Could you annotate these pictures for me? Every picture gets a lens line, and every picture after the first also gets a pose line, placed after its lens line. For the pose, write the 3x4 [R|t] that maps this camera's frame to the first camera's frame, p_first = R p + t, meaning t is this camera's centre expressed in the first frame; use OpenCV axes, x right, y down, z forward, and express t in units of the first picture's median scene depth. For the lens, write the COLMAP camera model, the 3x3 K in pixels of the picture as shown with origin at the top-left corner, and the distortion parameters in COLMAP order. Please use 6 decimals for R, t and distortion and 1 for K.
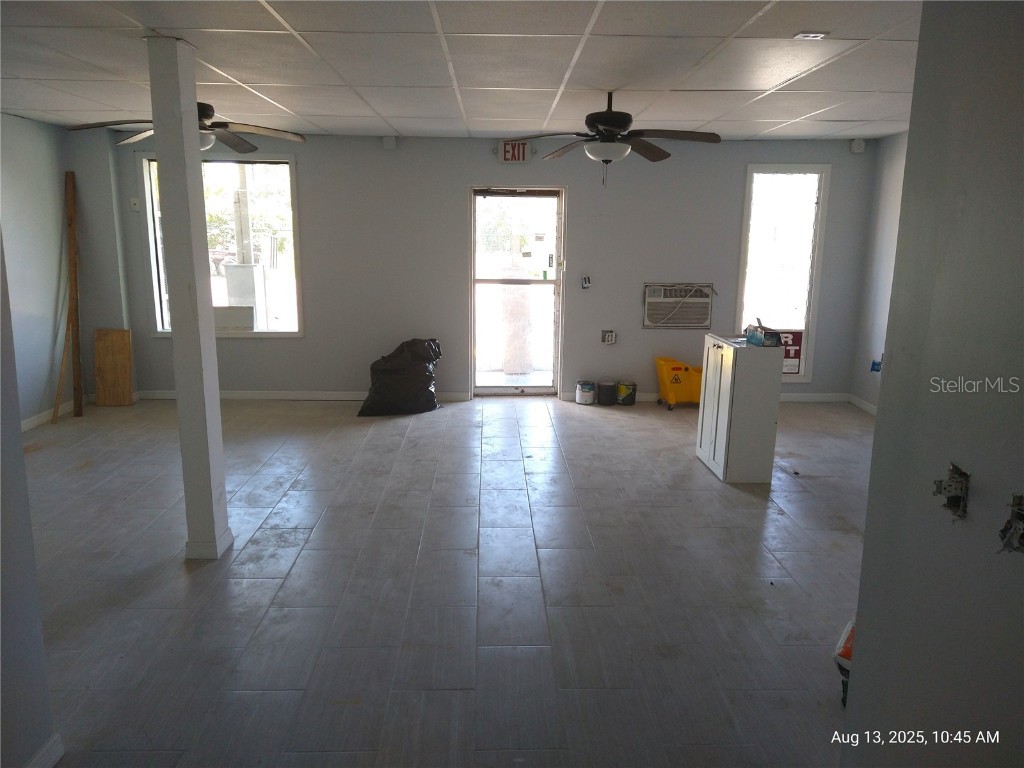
lens RADIAL K [[750.4, 0, 511.9], [0, 750.4, 378.7], [0, 0, 1]] dist [0.101464, -0.141812]
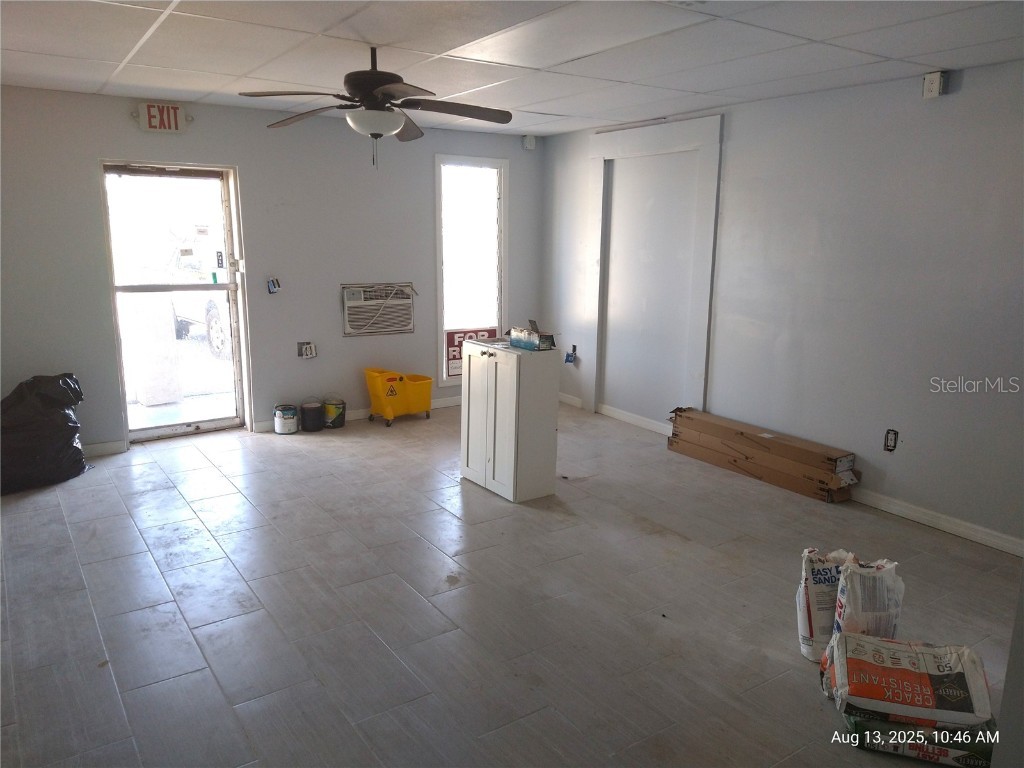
lens RADIAL K [[750.4, 0, 511.9], [0, 750.4, 378.7], [0, 0, 1]] dist [0.101464, -0.141812]
pose [[0.840408, -0.104091, 0.531864, -0.131531], [0.100418, 0.994297, 0.035921, -0.030912], [-0.532569, 0.023221, 0.846068, 0.165877]]
